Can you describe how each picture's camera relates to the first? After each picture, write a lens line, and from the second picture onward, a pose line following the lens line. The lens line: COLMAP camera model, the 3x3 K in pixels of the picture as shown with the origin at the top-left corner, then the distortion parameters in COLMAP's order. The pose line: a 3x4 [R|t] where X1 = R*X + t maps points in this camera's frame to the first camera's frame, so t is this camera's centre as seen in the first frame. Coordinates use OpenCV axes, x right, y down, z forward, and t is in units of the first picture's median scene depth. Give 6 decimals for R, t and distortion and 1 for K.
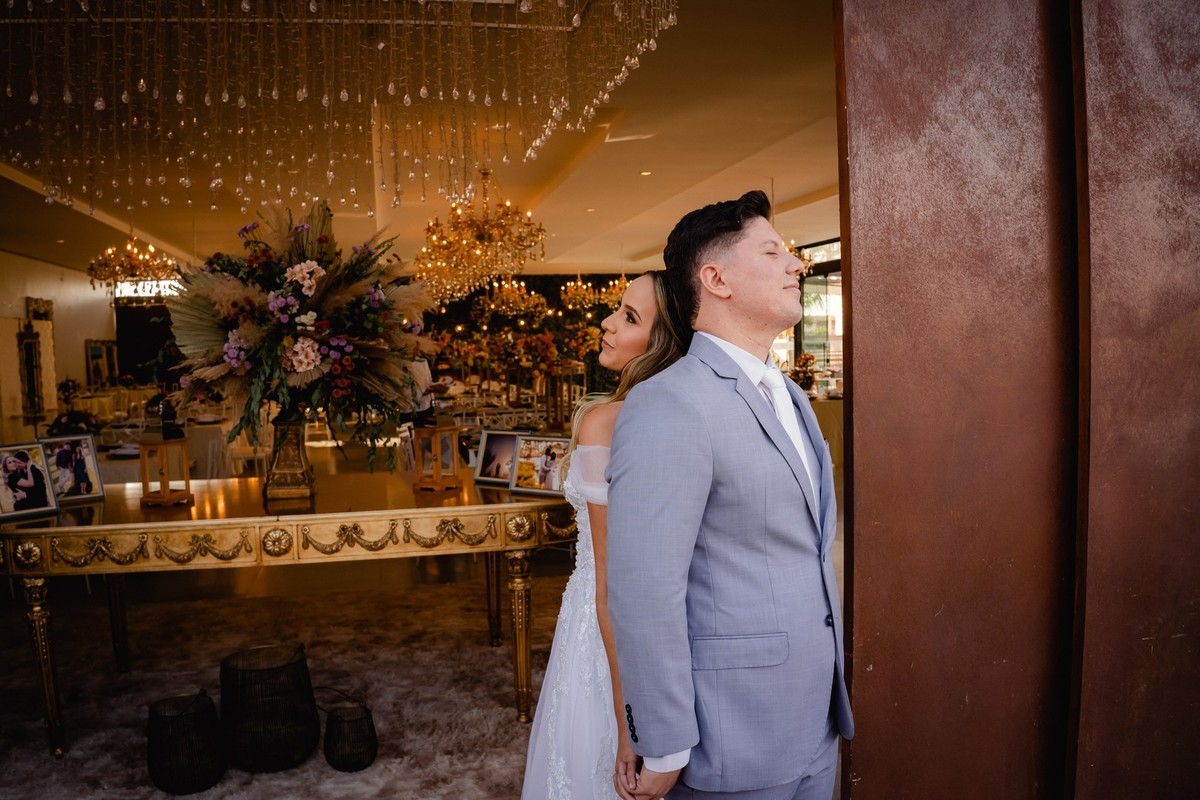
lens RADIAL K [[1005.0, 0, 600.7], [0, 1005.0, 399.7], [0, 0, 1]] dist [-0.135609, 0.018943]
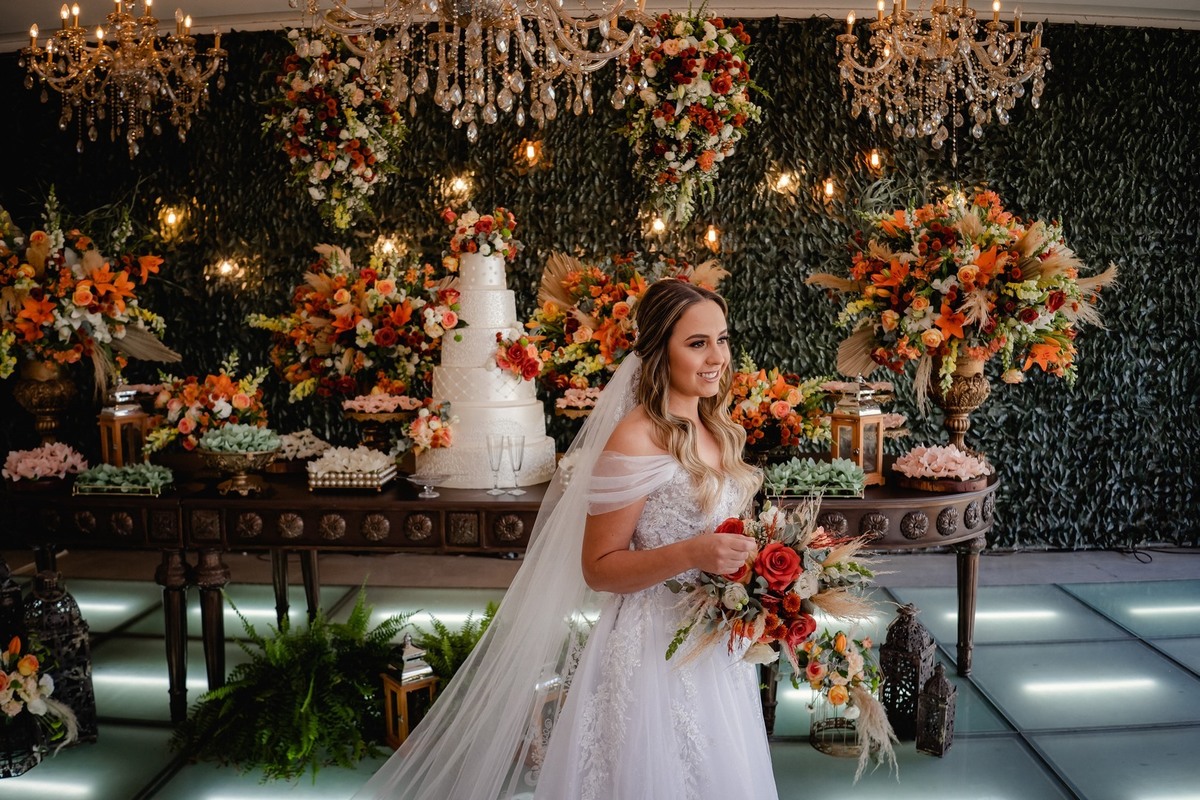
lens RADIAL K [[1005.0, 0, 600.2], [0, 1005.0, 393.1], [0, 0, 1]] dist [-0.135609, 0.018943]
pose [[0.966631, 0.038696, -0.253232, -0.035492], [-0.034537, 0.999186, 0.020849, -0.047926], [0.253833, -0.011407, 0.967181, 0.850036]]
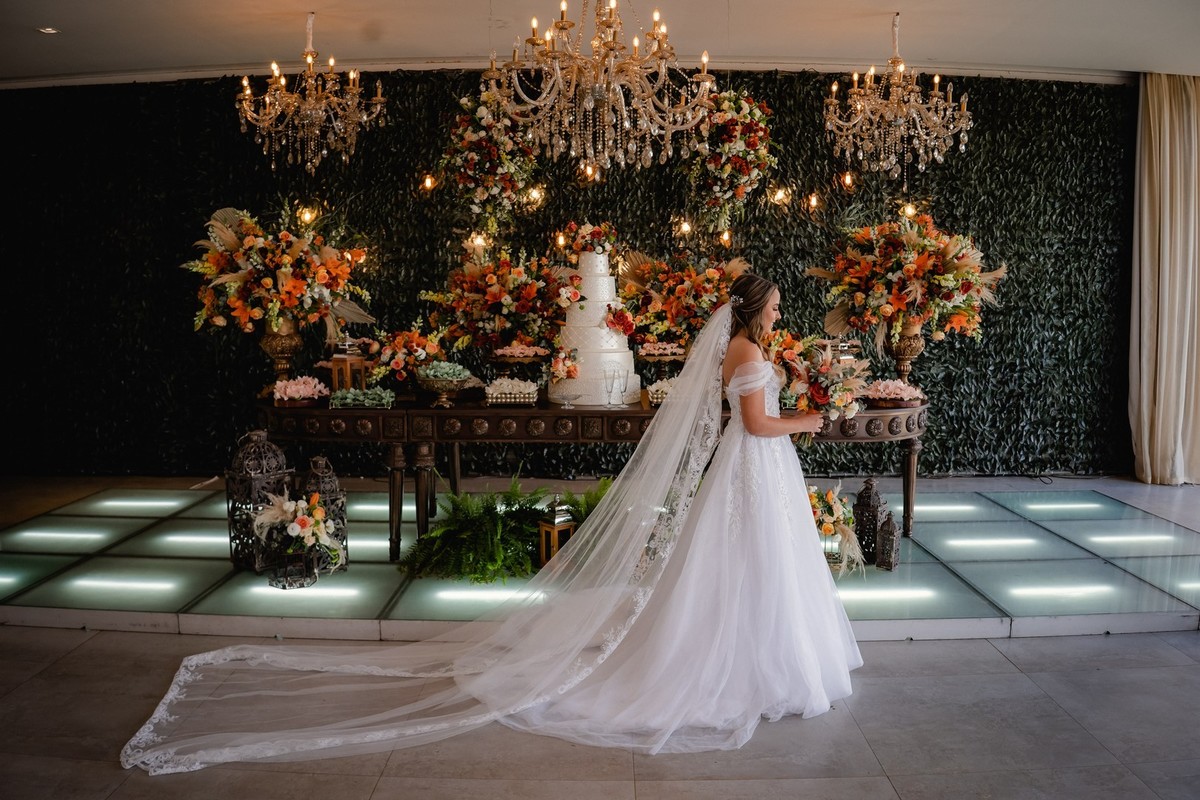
lens RADIAL K [[1005.0, 0, 600.2], [0, 1005.0, 399.6], [0, 0, 1]] dist [-0.135609, 0.018943]
pose [[0.974828, 0.049167, -0.217467, -0.038897], [-0.040695, 0.998234, 0.043271, -0.041529], [0.219211, -0.033332, 0.975108, 0.767655]]
